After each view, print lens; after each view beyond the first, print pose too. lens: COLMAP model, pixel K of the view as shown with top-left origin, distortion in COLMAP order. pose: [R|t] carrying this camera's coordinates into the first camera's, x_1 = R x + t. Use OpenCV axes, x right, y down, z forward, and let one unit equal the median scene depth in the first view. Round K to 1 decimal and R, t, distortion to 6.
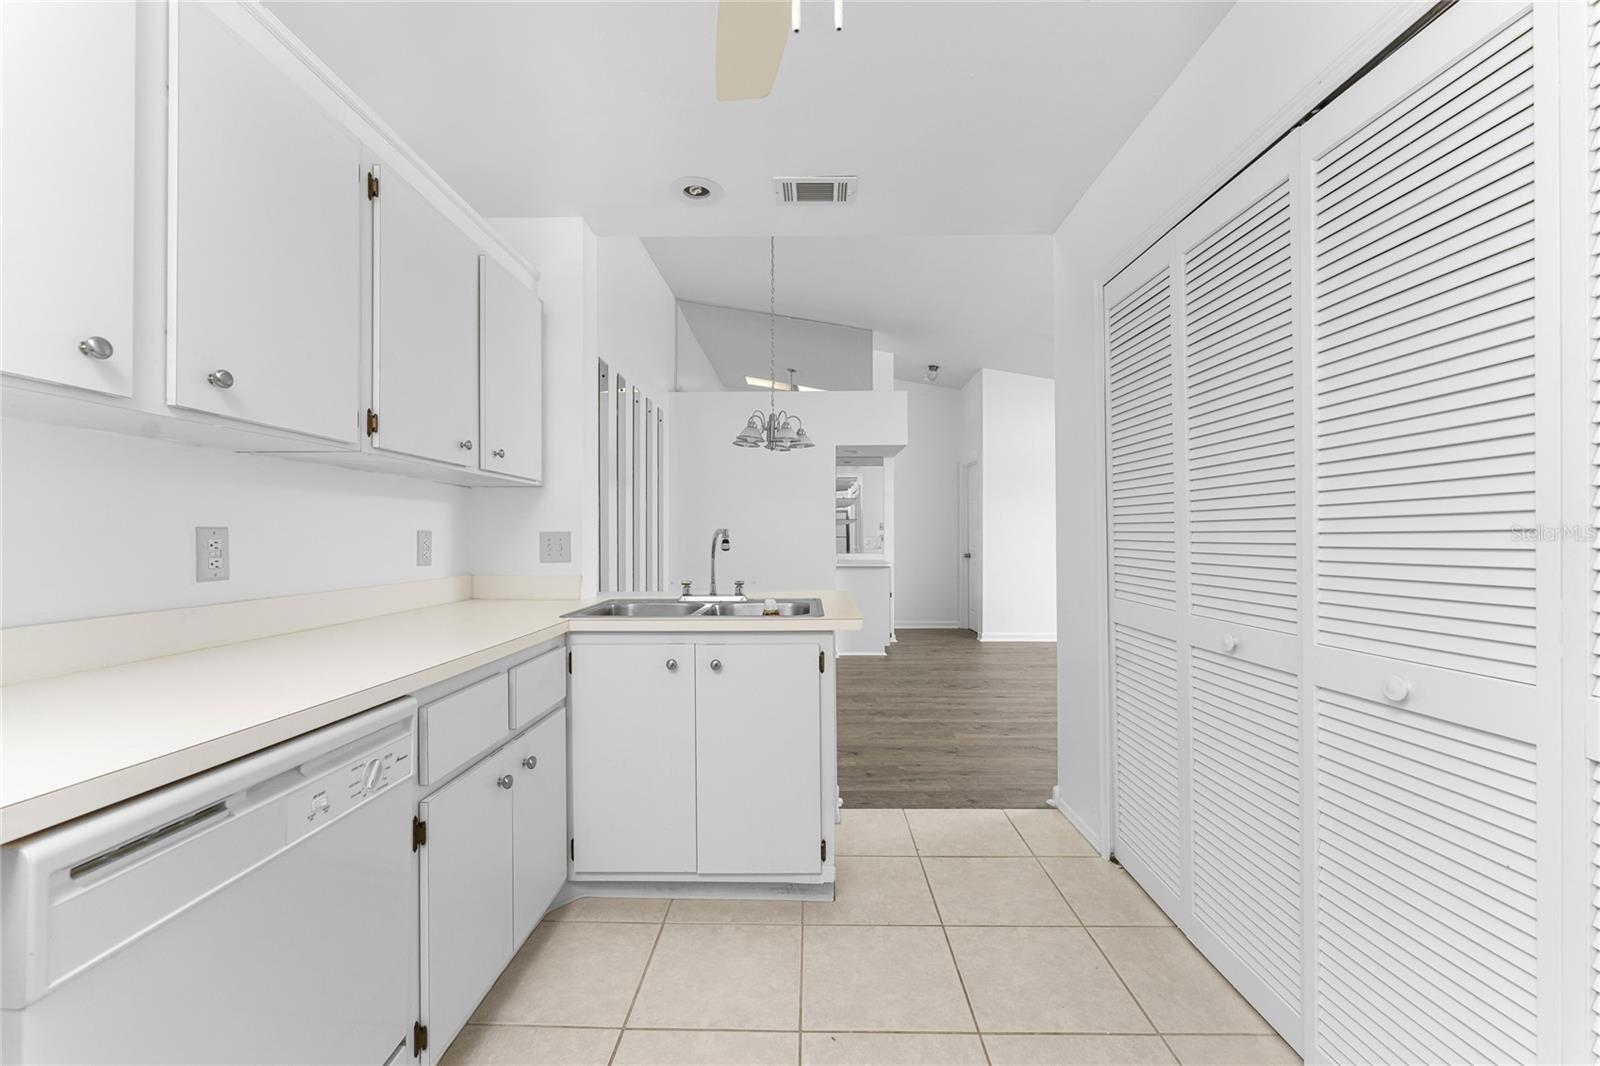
lens RADIAL K [[662.9, 0, 803.9], [0, 662.9, 541.1], [0, 0, 1]] dist [-0.002793, -0.000215]
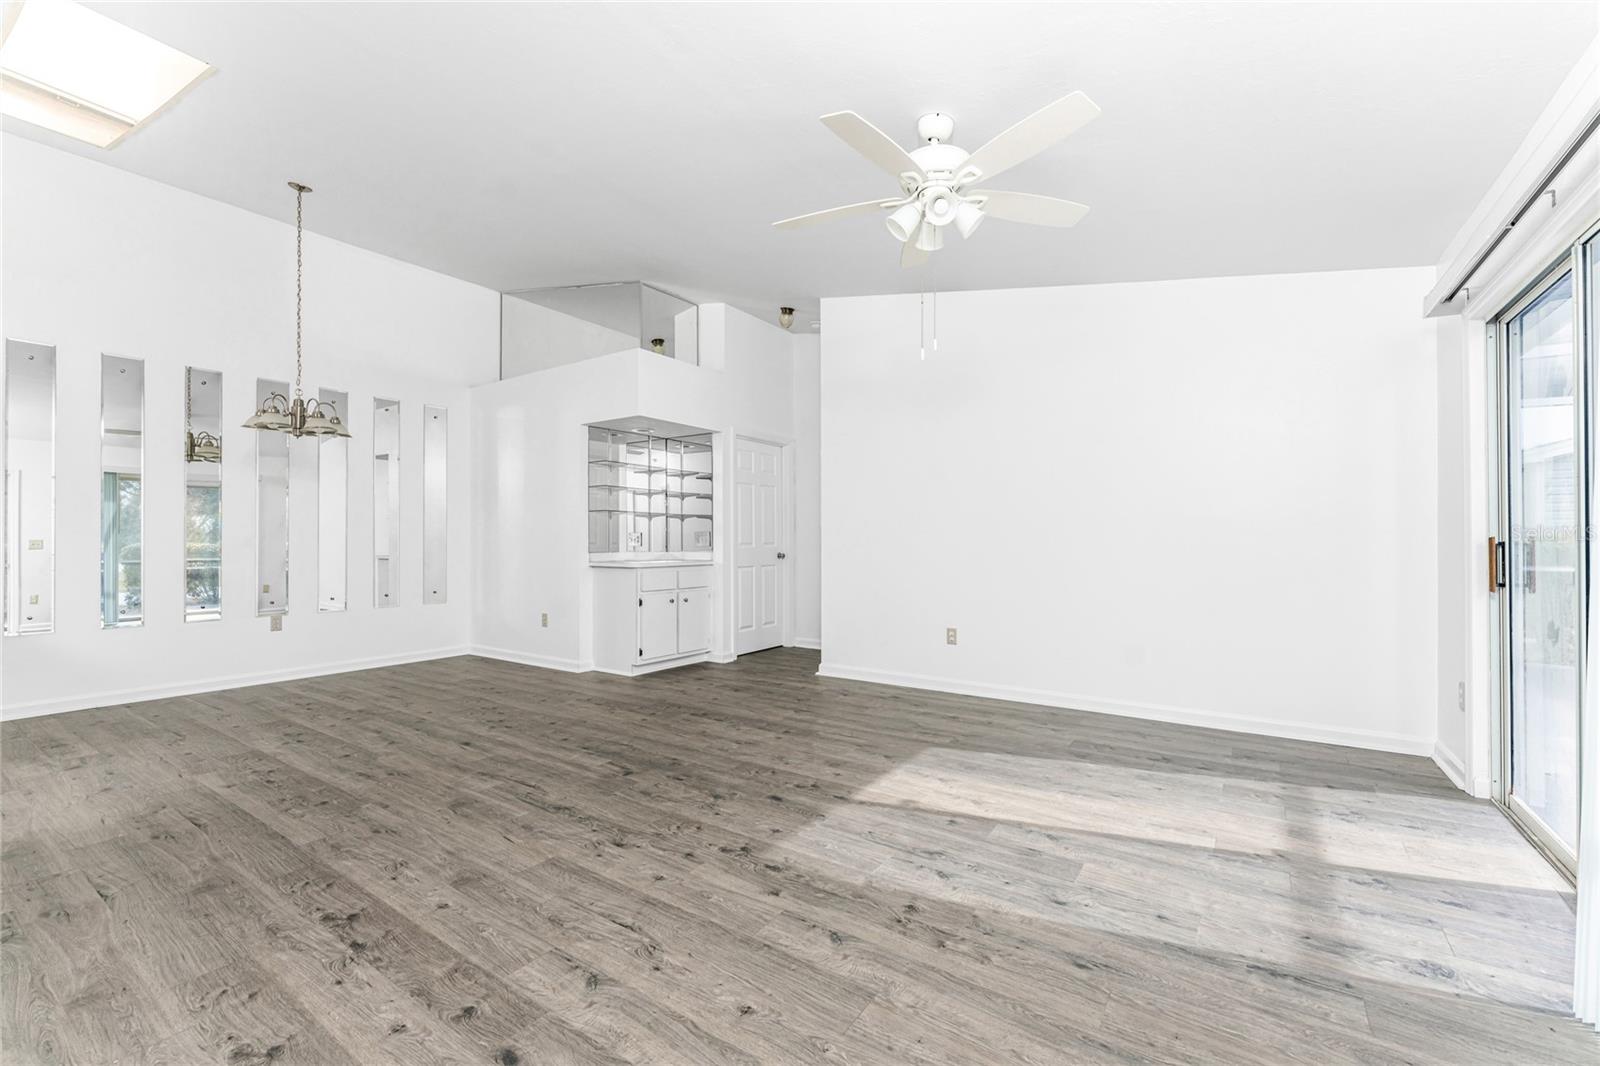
lens RADIAL K [[667.8, 0, 800.0], [0, 667.8, 533.0], [0, 0, 1]] dist [-0.002883, -0.000231]
pose [[0.821027, -0.004335, -0.570872, 1.080334], [-0.003848, 0.999906, -0.013127, 0.011489], [0.570876, 0.012974, 0.820934, 0.640077]]
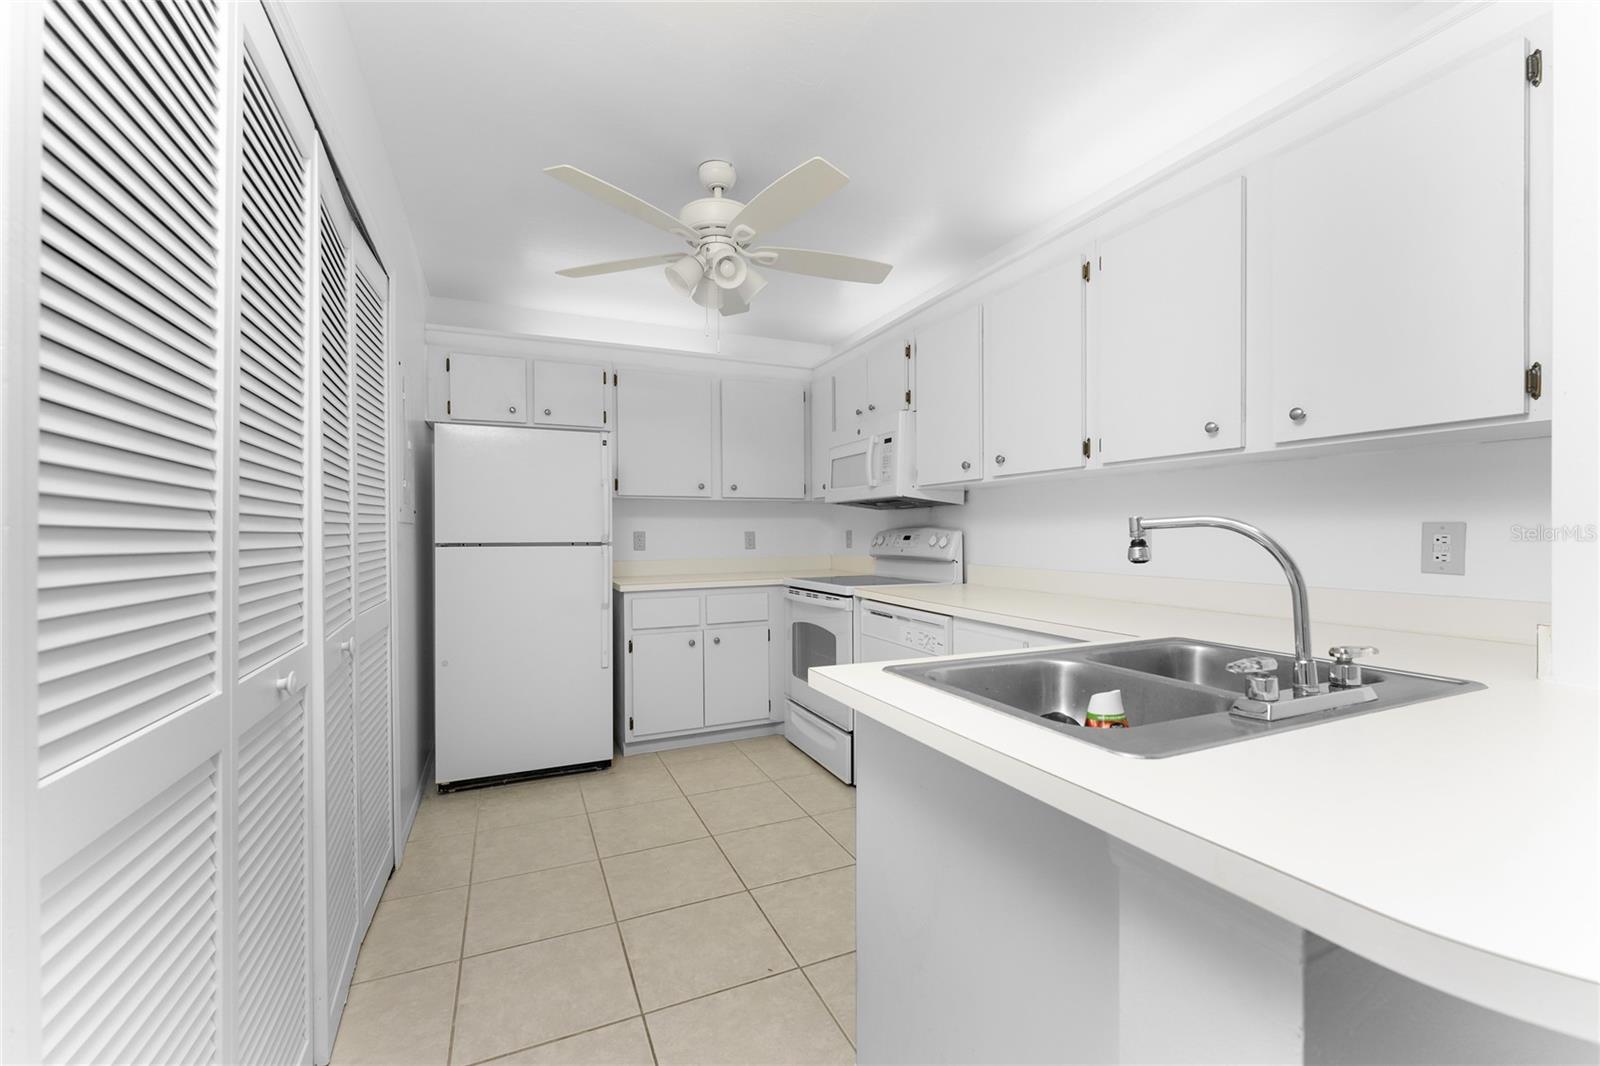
lens RADIAL K [[644.5, 0, 768.8], [0, 644.5, 533.7], [0, 0, 1]] dist [0.000065, -0.000009]
pose [[-0.927042, 0.007358, -0.374885, 0.153850], [0.004801, 0.999958, 0.007755, -0.005732], [0.374927, 0.005390, -0.927039, 0.670209]]
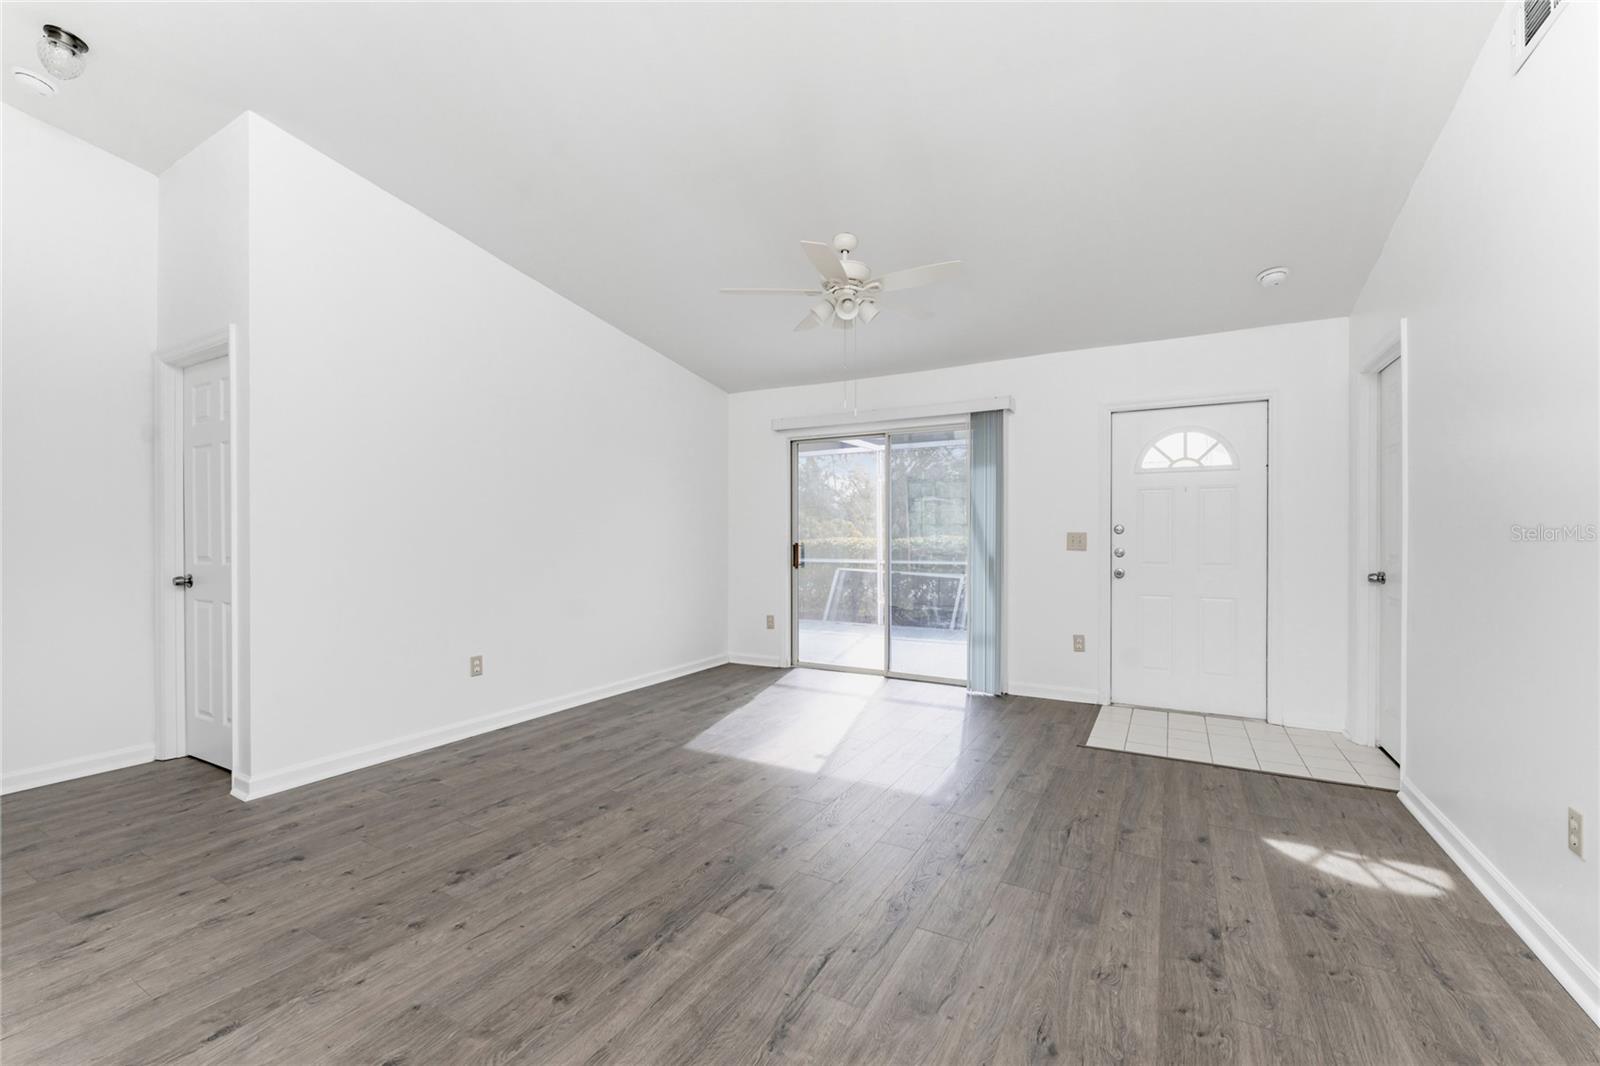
lens RADIAL K [[662.9, 0, 803.9], [0, 662.9, 541.1], [0, 0, 1]] dist [-0.002793, -0.000215]
pose [[0.489506, -0.004833, 0.871987, 0.142051], [0.003662, 0.999987, 0.003487, -0.007440], [-0.871992, 0.001486, 0.489517, 0.837497]]
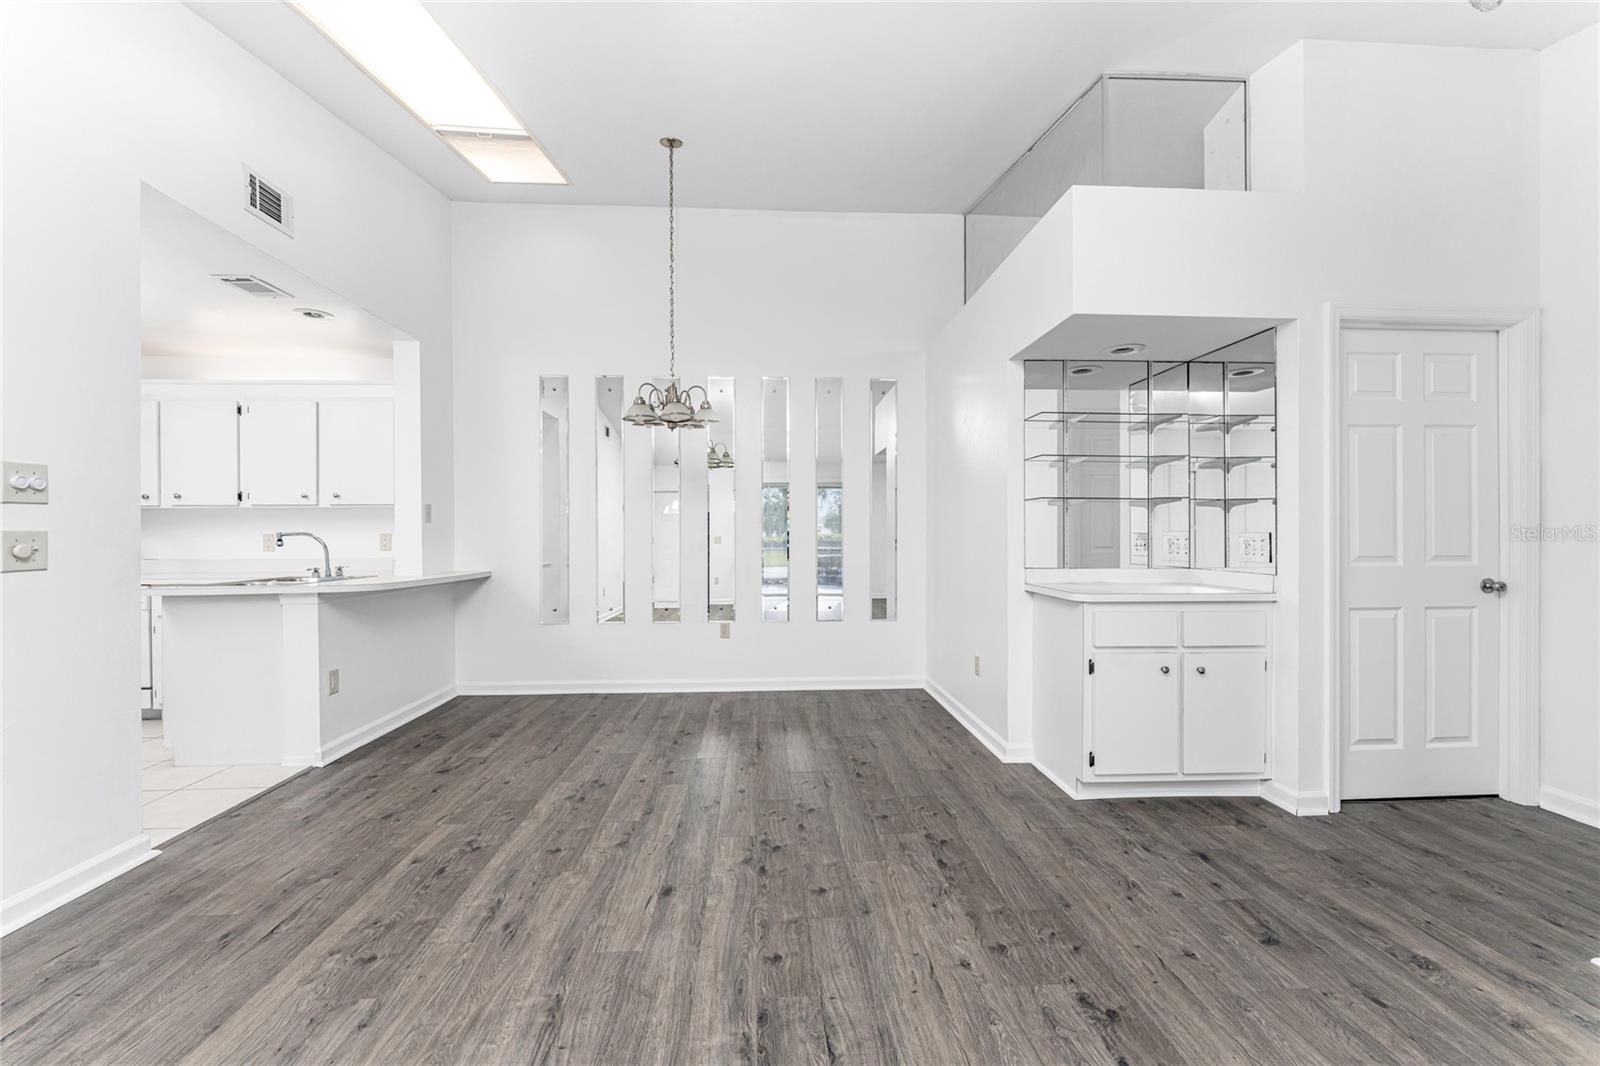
lens RADIAL K [[655.1, 0, 793.9], [0, 655.1, 535.4], [0, 0, 1]] dist [-0.001570, 0.000145]
pose [[0.051956, 0.005079, -0.998636, 0.791031], [-0.000649, 0.999987, 0.005052, -0.010177], [0.998649, 0.000385, 0.051958, 1.126537]]
